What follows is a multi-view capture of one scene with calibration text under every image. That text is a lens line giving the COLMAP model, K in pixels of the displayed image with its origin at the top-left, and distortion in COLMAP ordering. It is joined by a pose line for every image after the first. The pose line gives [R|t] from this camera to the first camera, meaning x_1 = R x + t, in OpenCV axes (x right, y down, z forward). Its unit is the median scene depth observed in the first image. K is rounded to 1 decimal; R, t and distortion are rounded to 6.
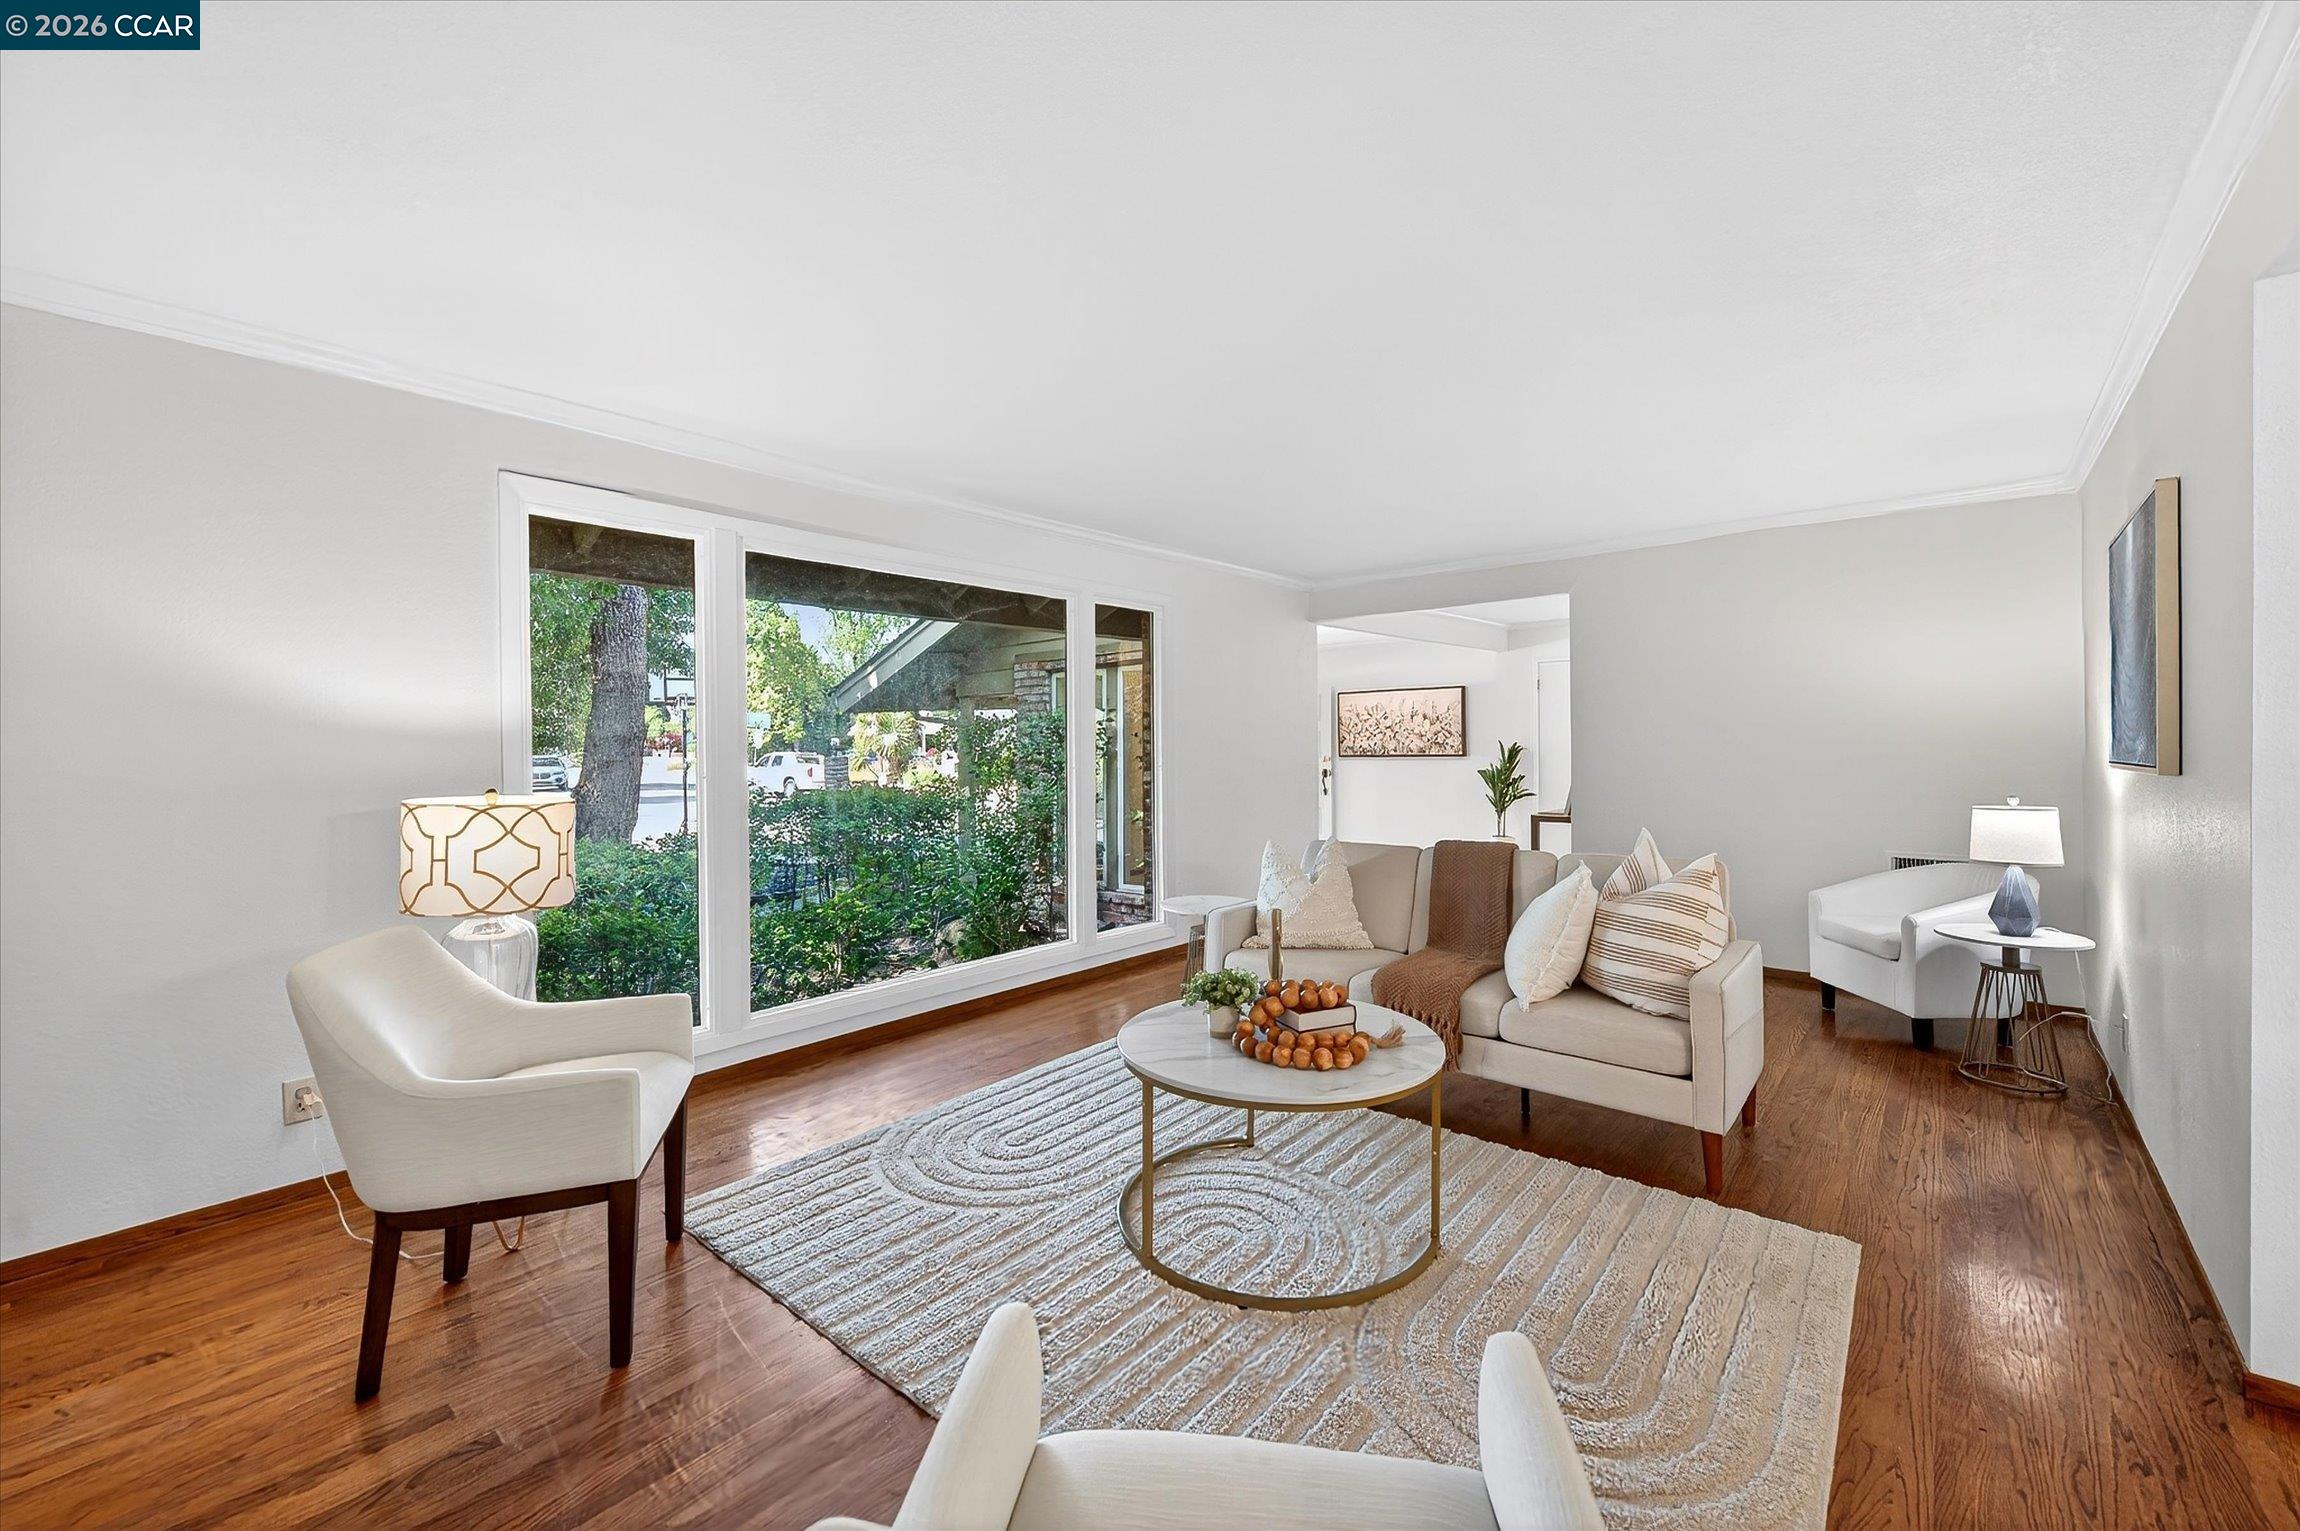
lens RADIAL K [[919.6, 0, 1151.3], [0, 919.6, 744.4], [0, 0, 1]] dist [-0.002006, -0.000930]
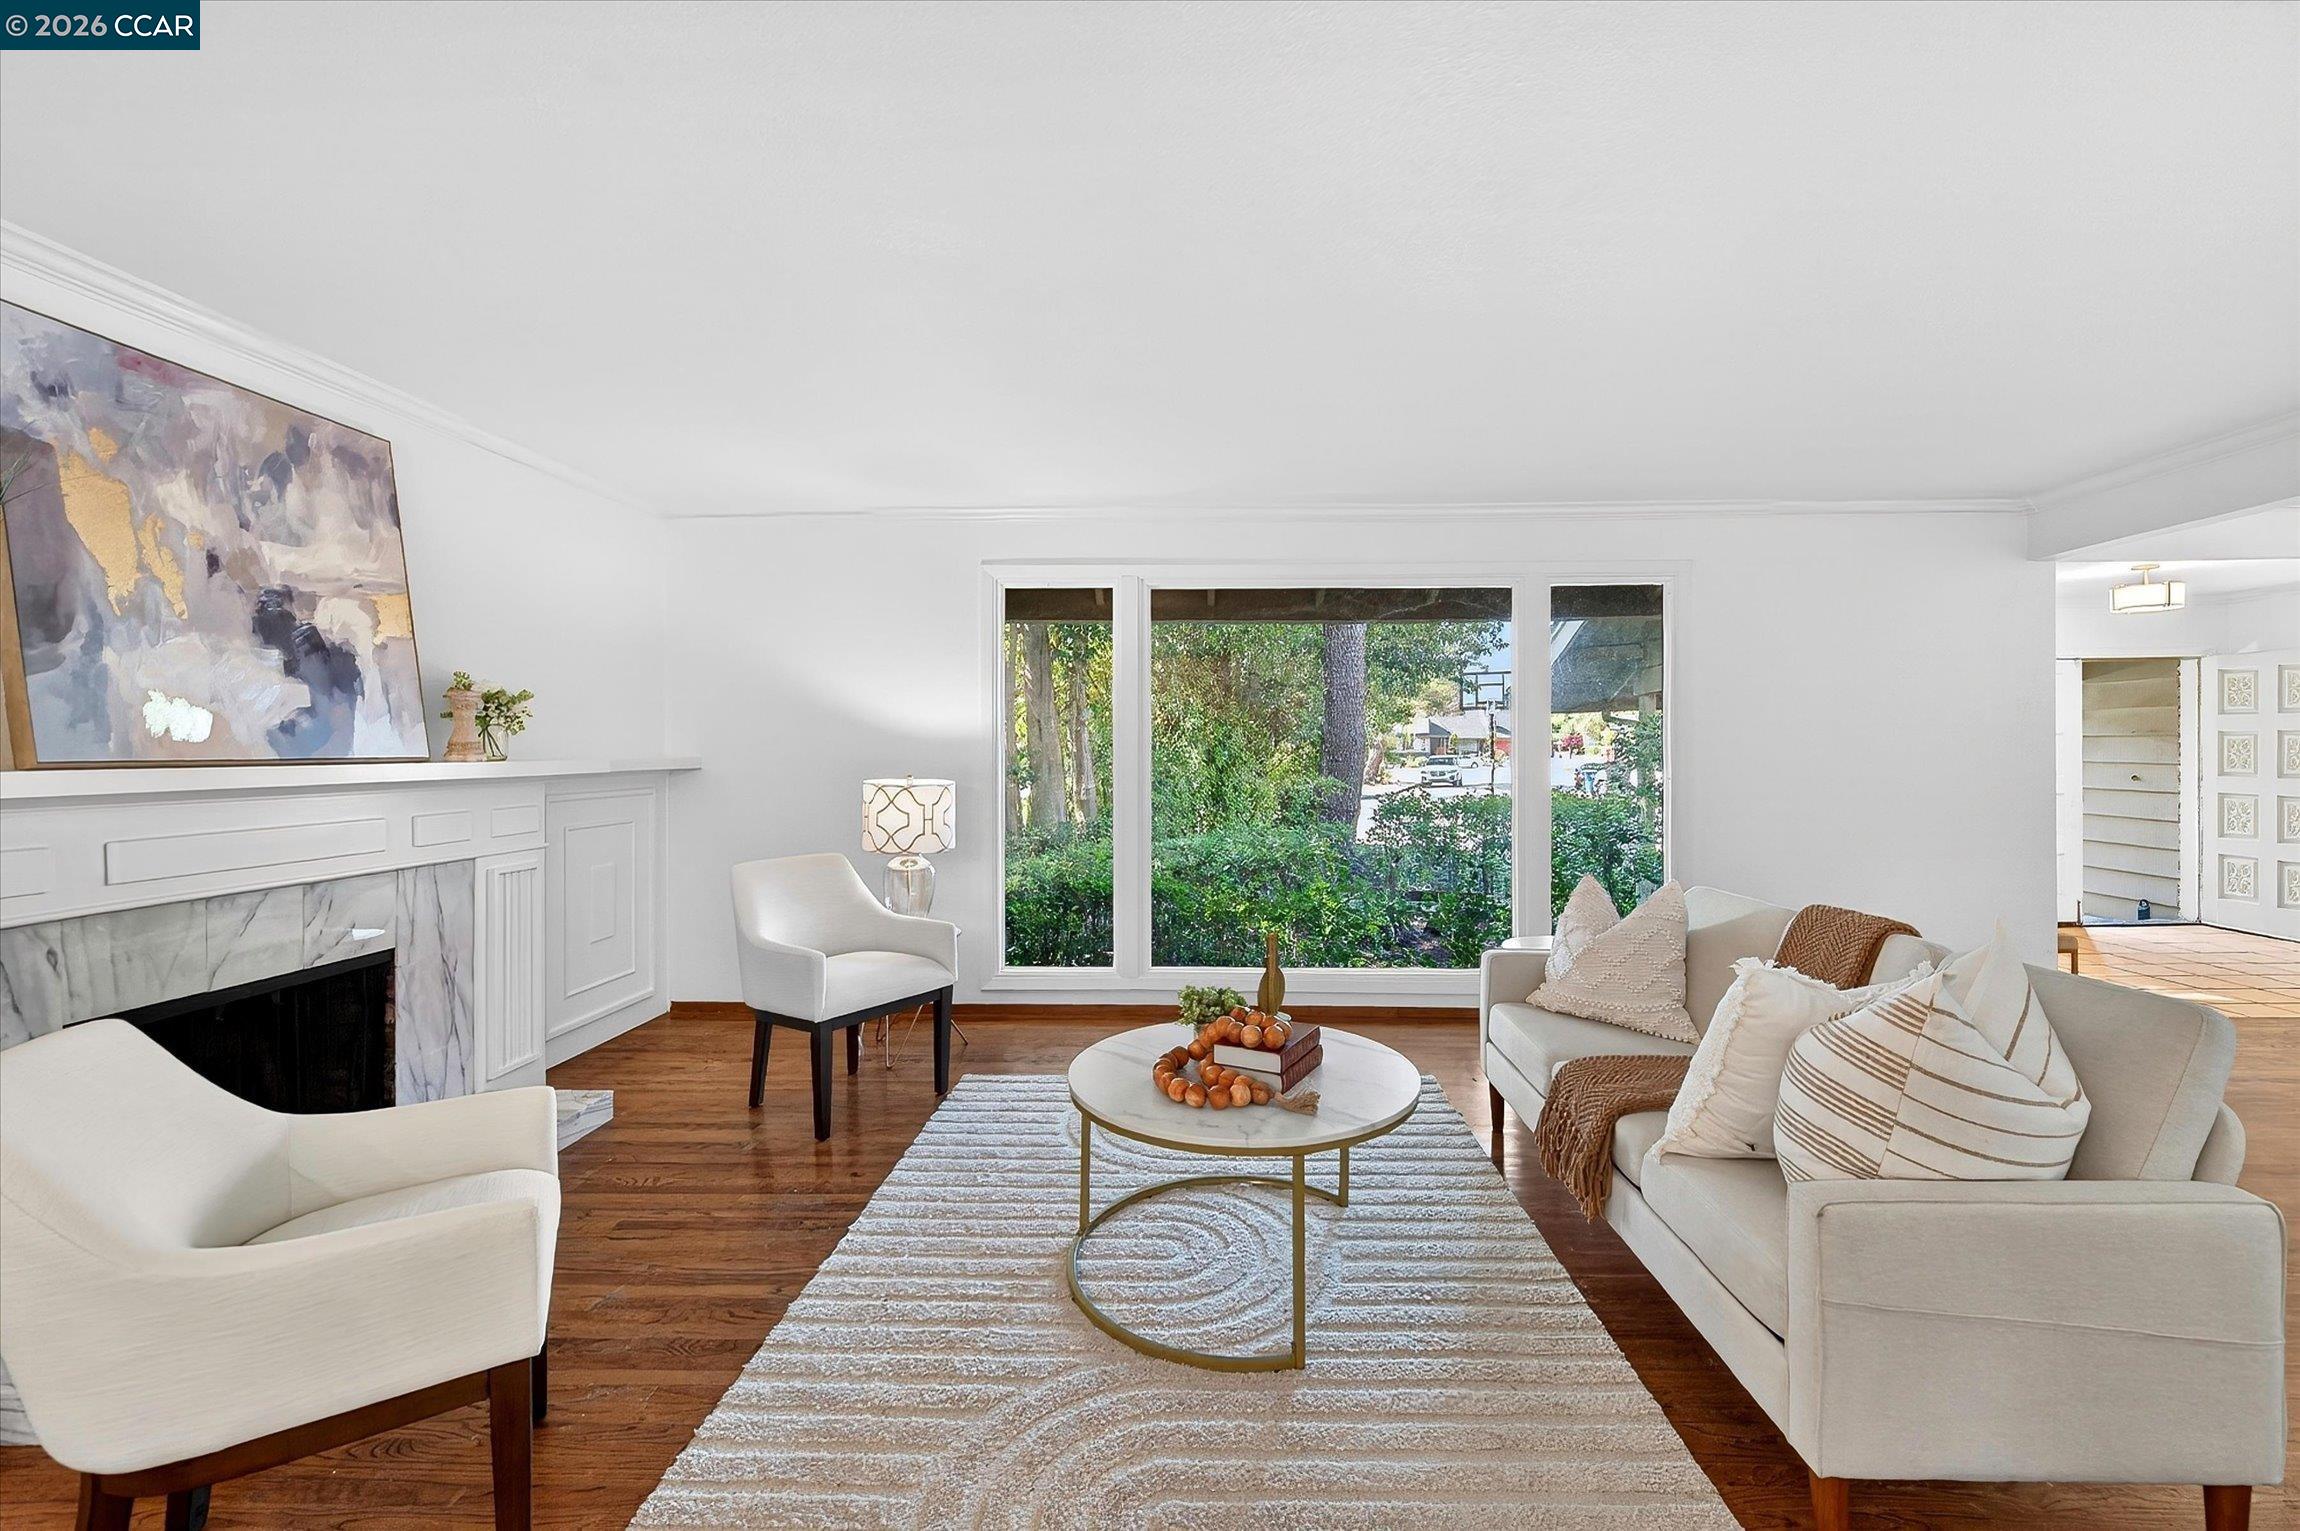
lens RADIAL K [[940.1, 0, 1195.0], [0, 940.1, 746.9], [0, 0, 1]] dist [0.006682, -0.000162]
pose [[0.634652, 0.005183, -0.772781, 0.613328], [-0.004713, 0.999985, 0.002836, -0.003918], [0.772784, 0.001842, 0.634666, 0.268753]]
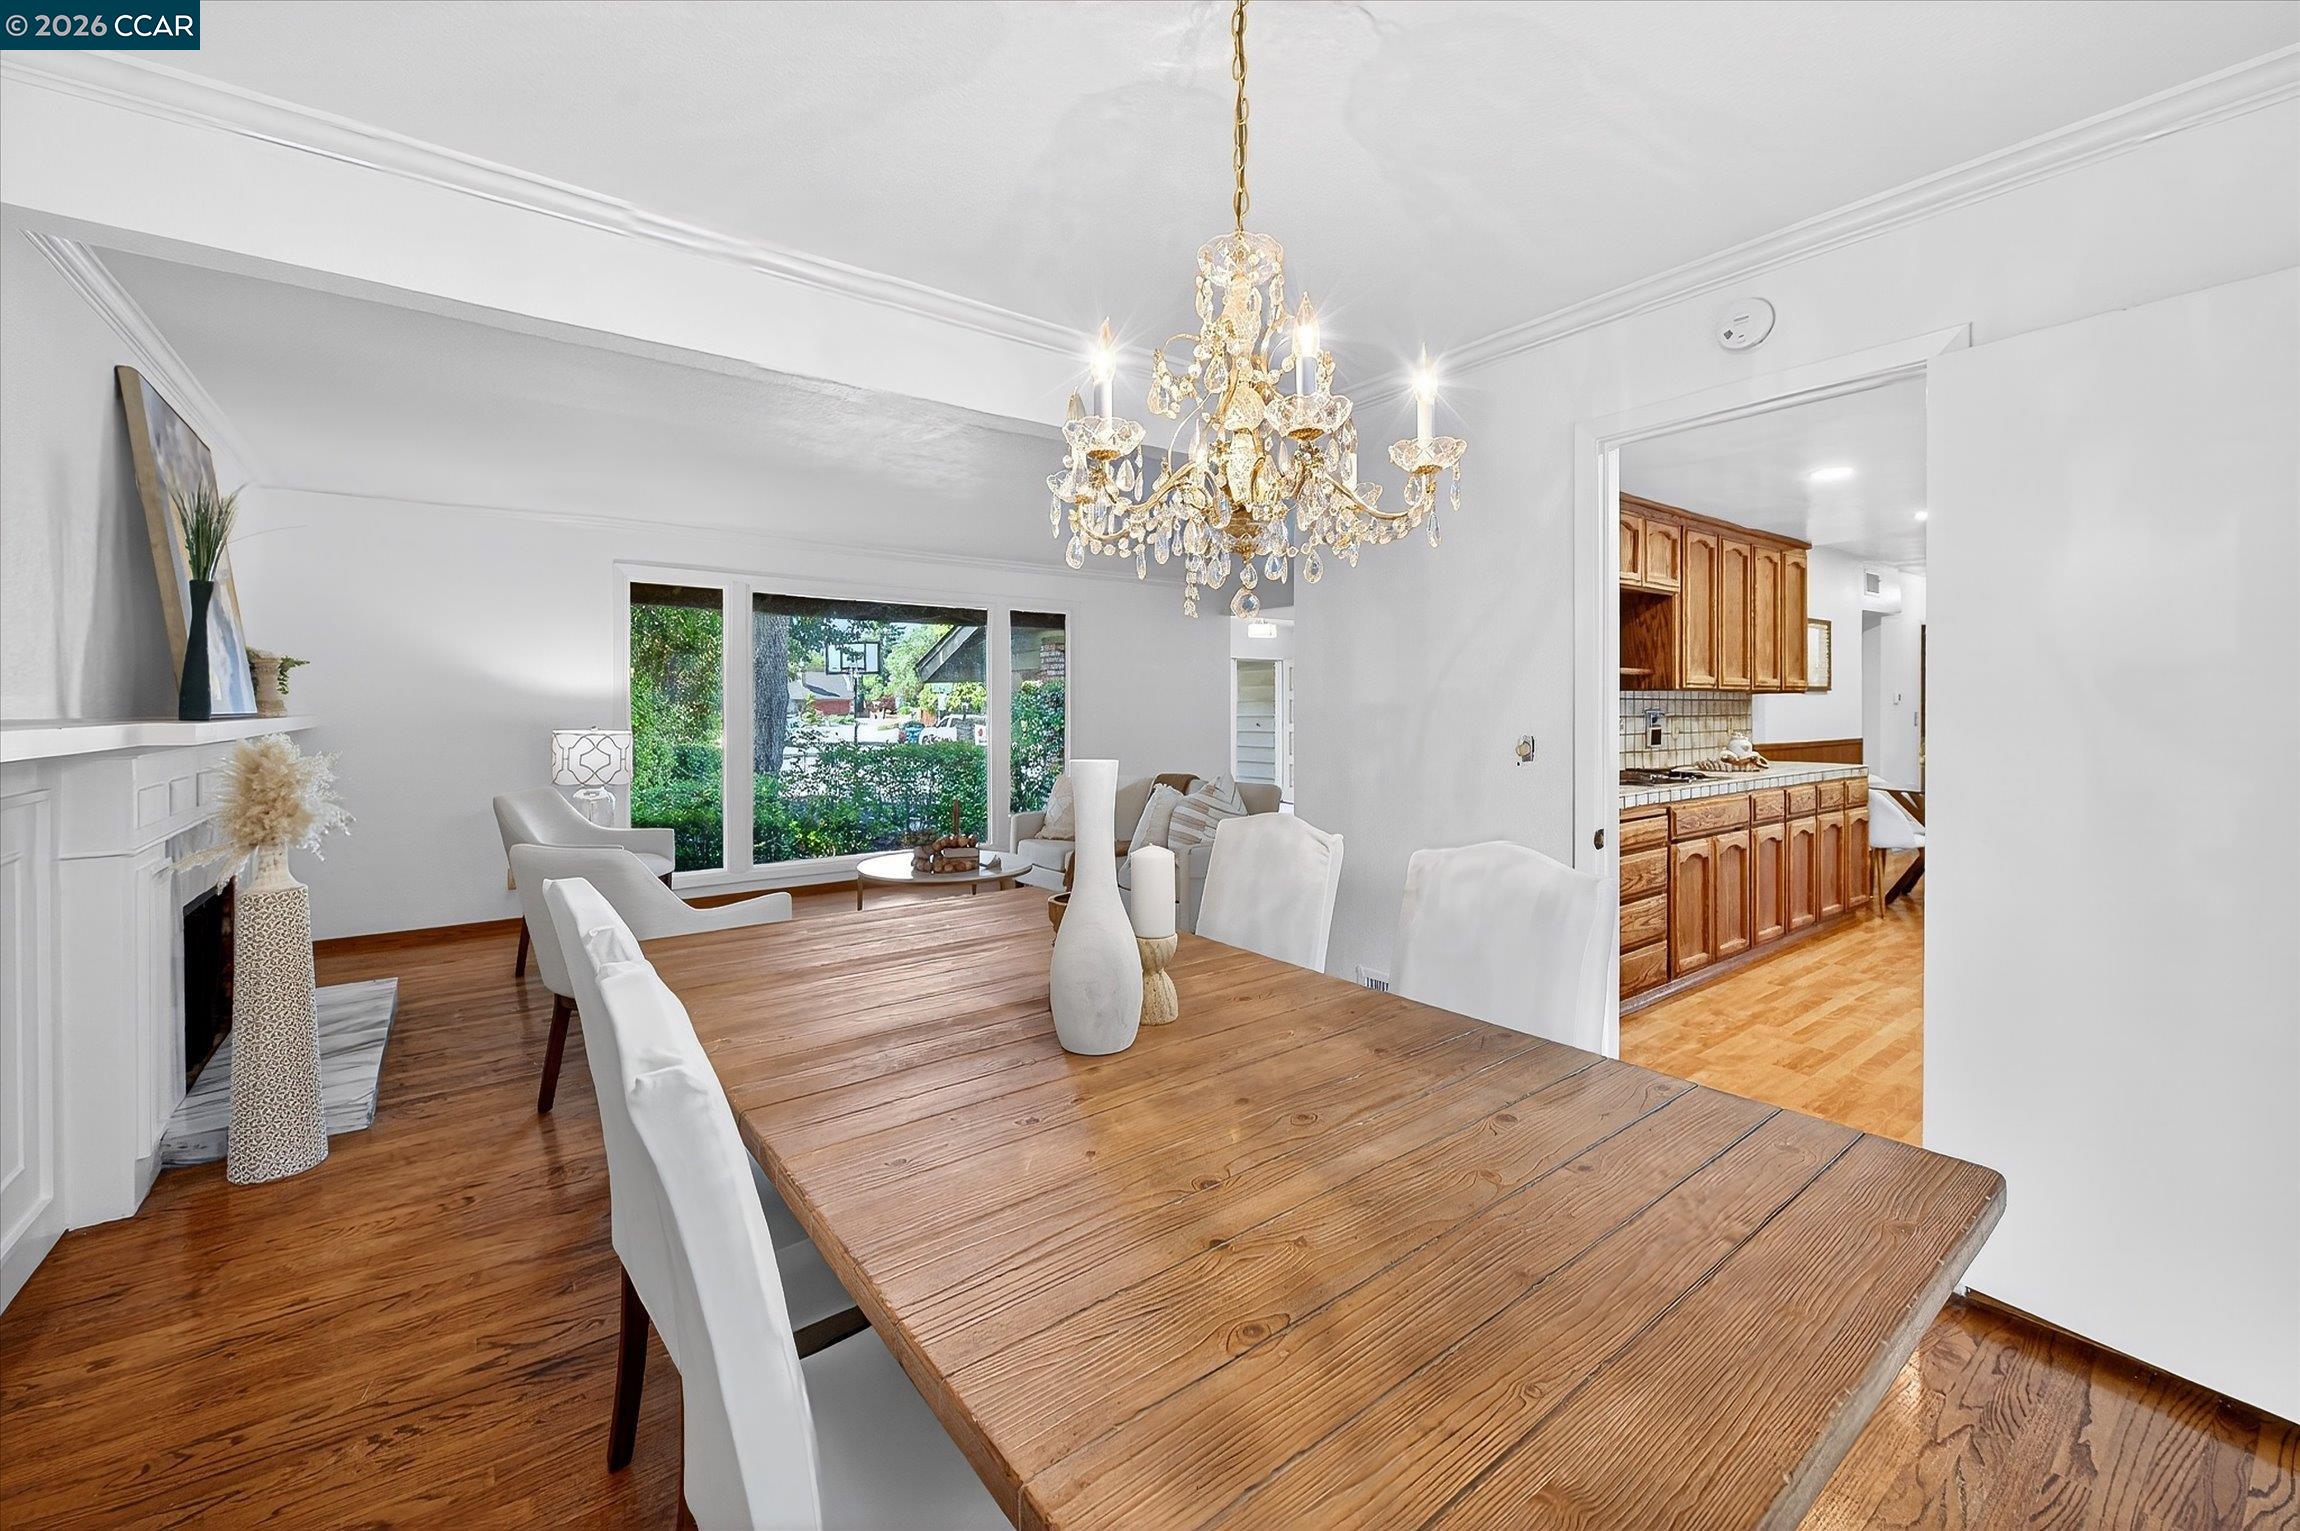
lens RADIAL K [[919.6, 0, 1147.5], [0, 919.6, 711.7], [0, 0, 1]] dist [-0.002006, -0.000930]
pose [[0.975994, 0.005856, -0.217719, 0.691102], [-0.005207, 0.999980, 0.003553, 0.001169], [0.217736, -0.002334, 0.976005, -0.540558]]
